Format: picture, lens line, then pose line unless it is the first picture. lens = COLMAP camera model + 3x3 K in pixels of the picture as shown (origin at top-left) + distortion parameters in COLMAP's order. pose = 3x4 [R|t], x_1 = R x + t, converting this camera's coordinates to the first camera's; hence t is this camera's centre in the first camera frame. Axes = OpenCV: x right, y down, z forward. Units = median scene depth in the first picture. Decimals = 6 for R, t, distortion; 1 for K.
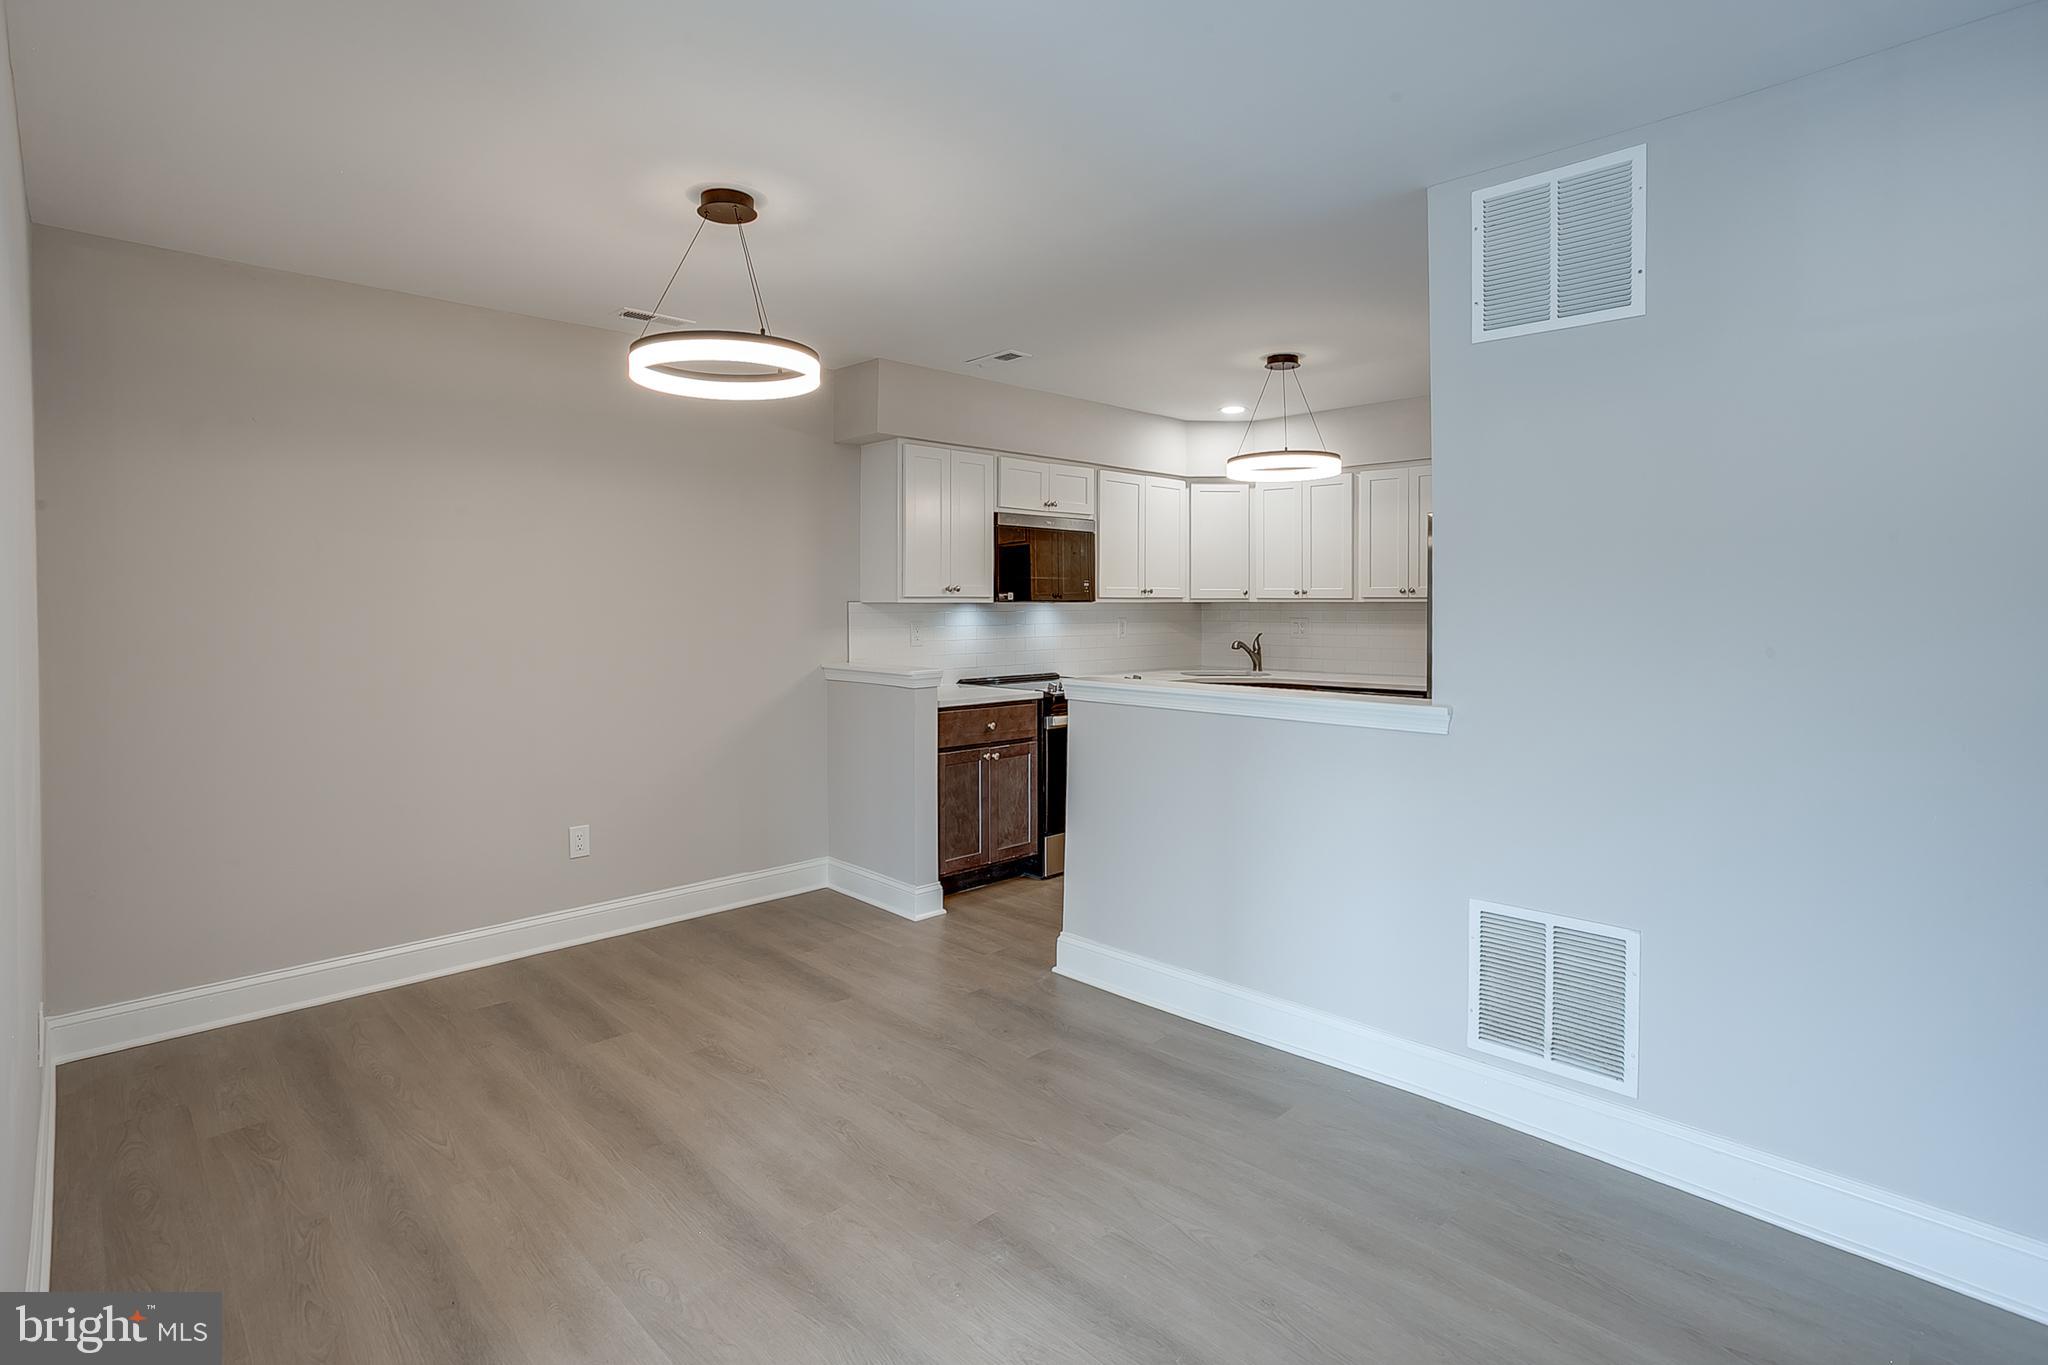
lens RADIAL K [[1007.9, 0, 1007.8], [0, 1007.9, 597.4], [0, 0, 1]] dist [-0.041425, 0.018339]
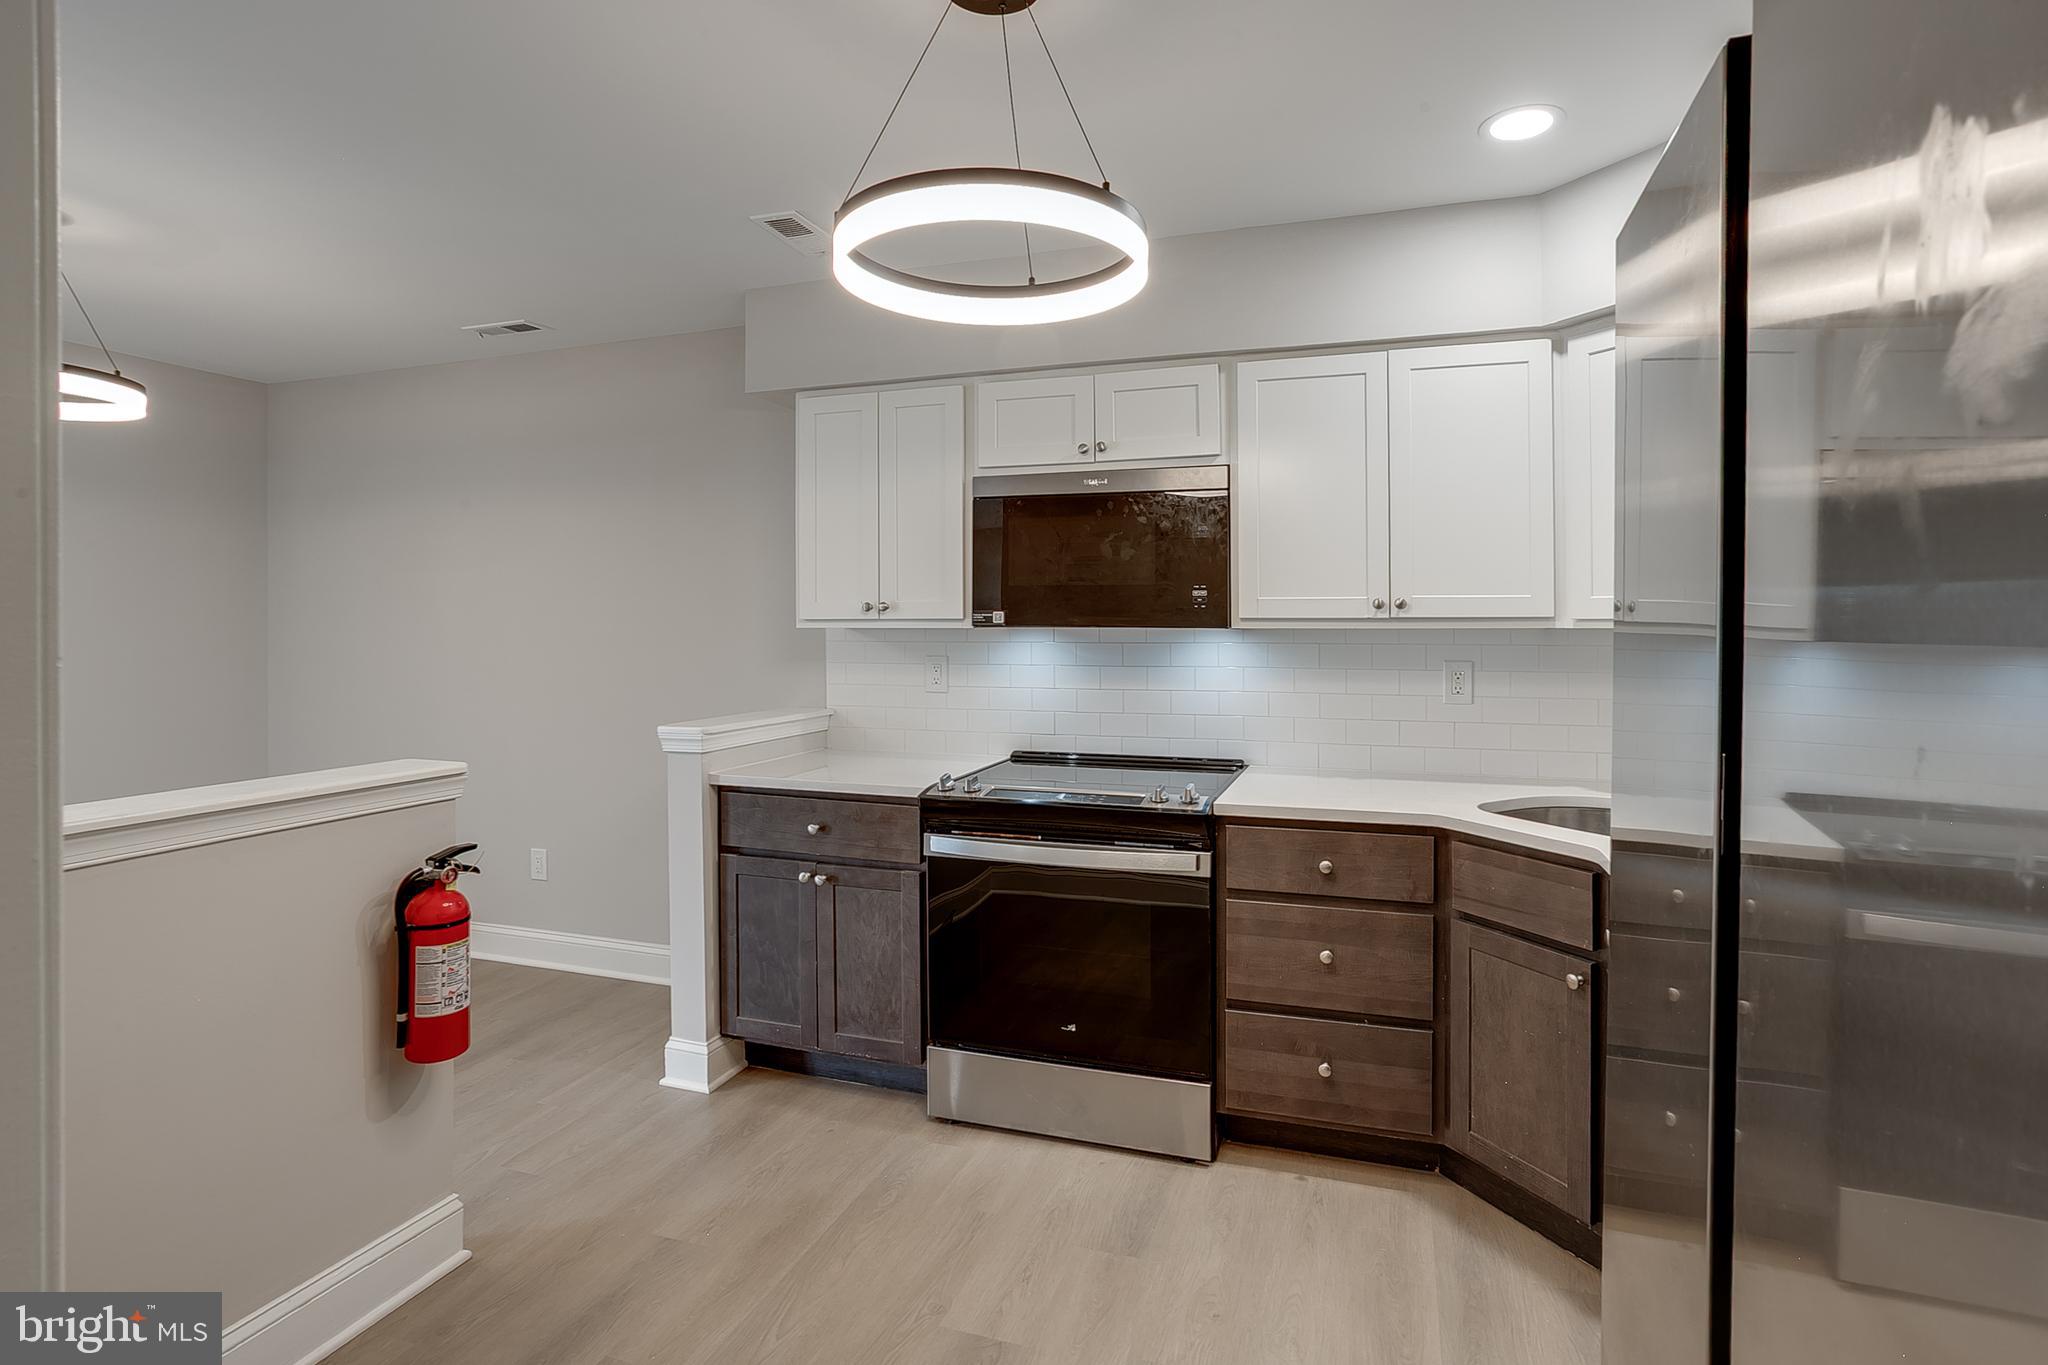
lens RADIAL K [[1007.9, 0, 1041.5], [0, 1007.9, 611.9], [0, 0, 1]] dist [-0.041425, 0.018339]
pose [[0.469470, -0.009187, -0.882901, 0.503954], [0.006532, 0.999955, -0.006932, -0.000164], [0.882924, -0.002513, 0.469509, 0.707608]]
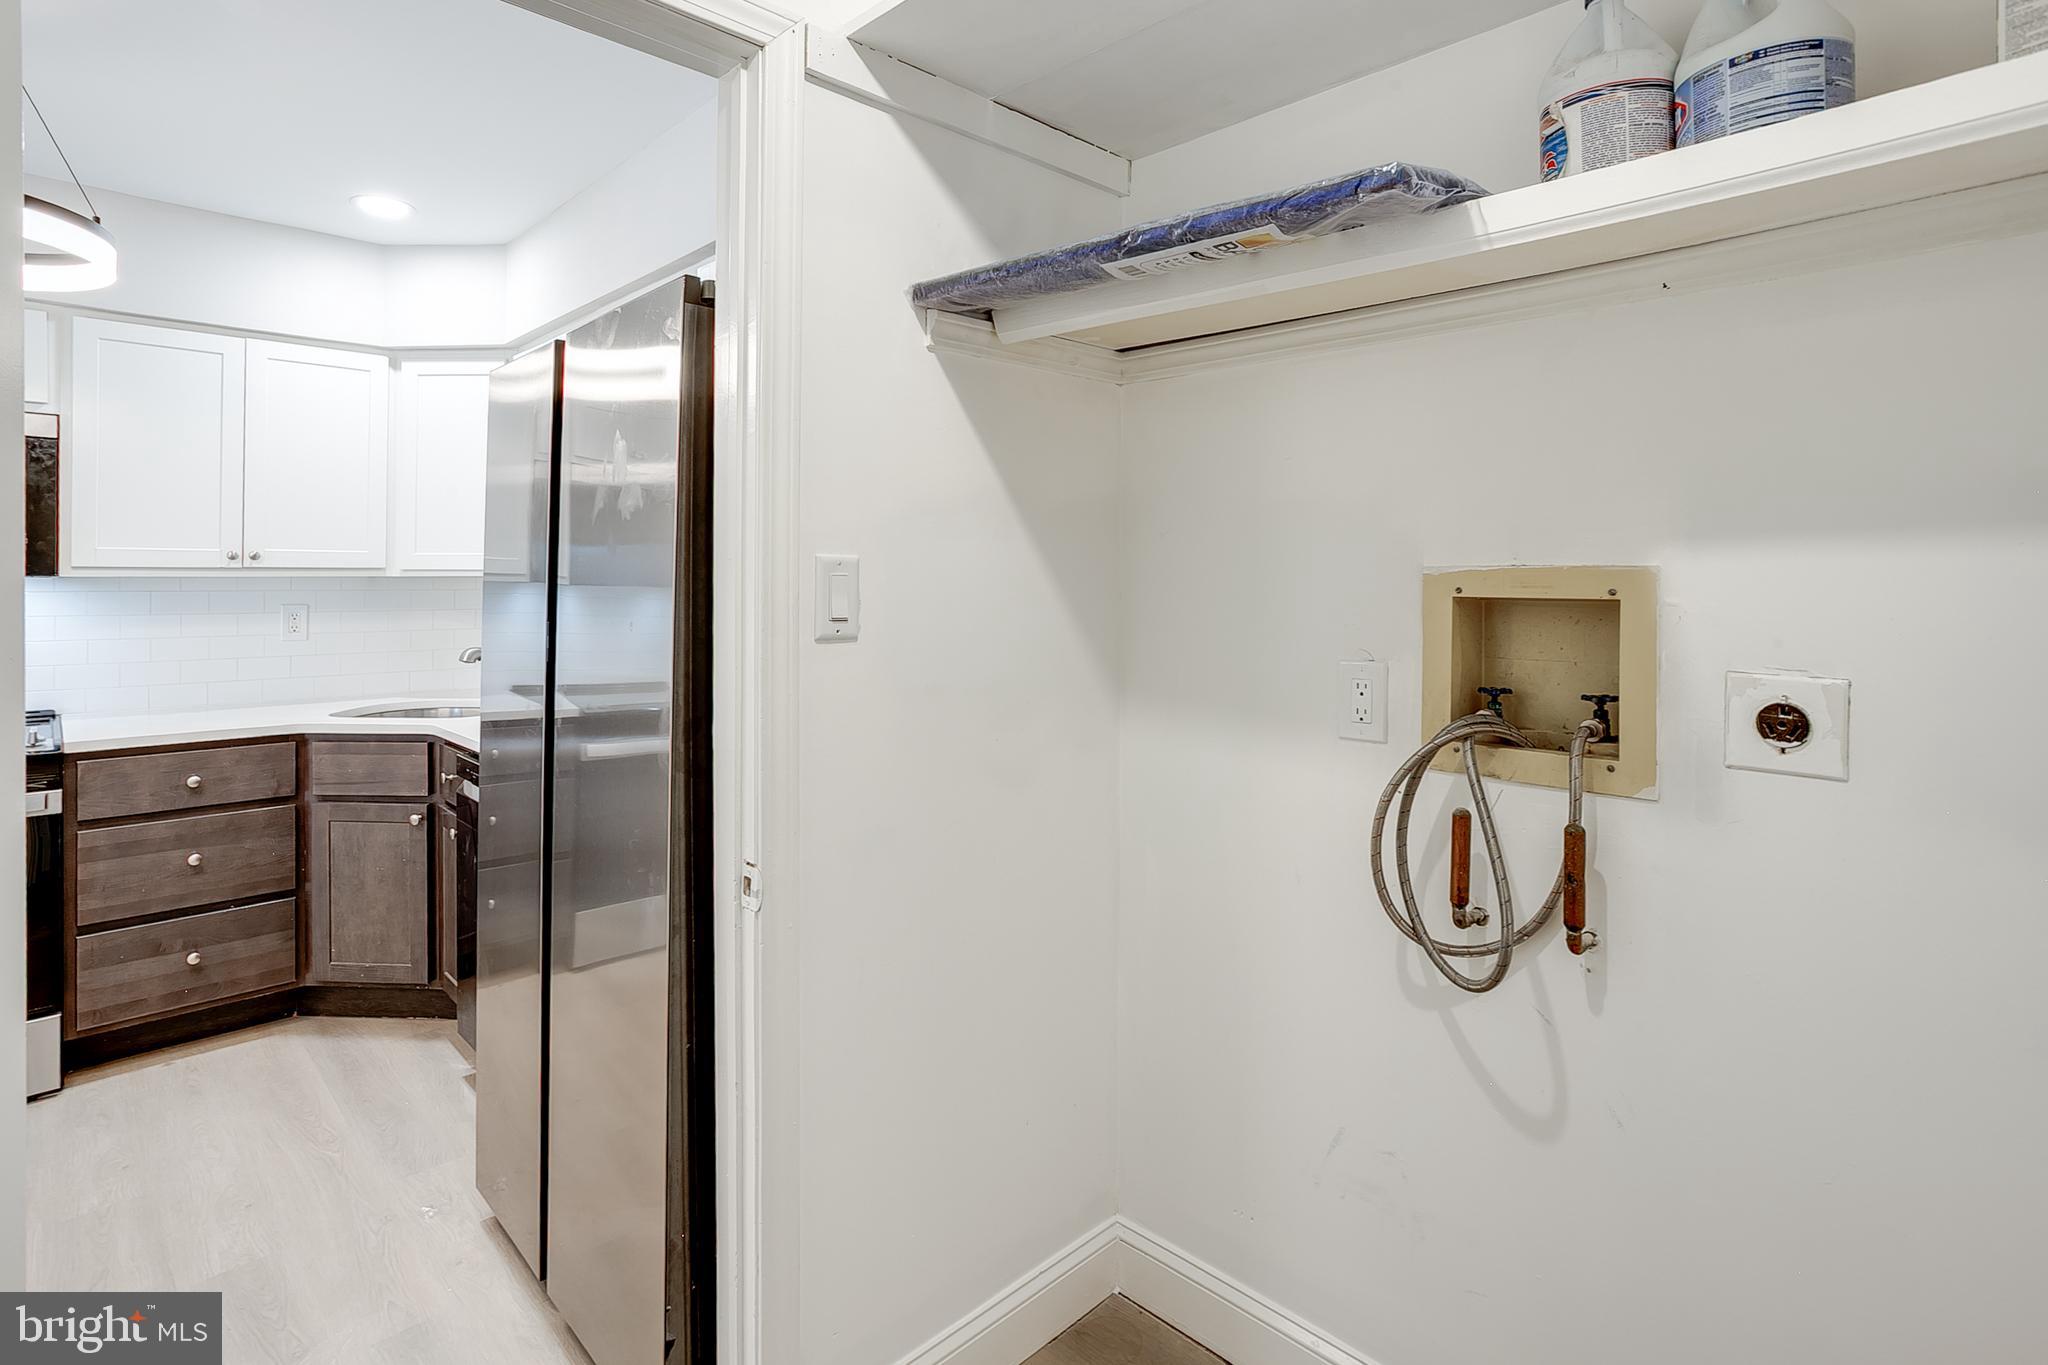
lens RADIAL K [[1007.9, 0, 990.1], [0, 1007.9, 563.9], [0, 0, 1]] dist [-0.041425, 0.018339]
pose [[0.999936, 0.001014, 0.011268, 0.572150], [-0.000972, 0.999993, -0.003727, 0.000364], [-0.011272, 0.003715, 0.999930, 0.516343]]
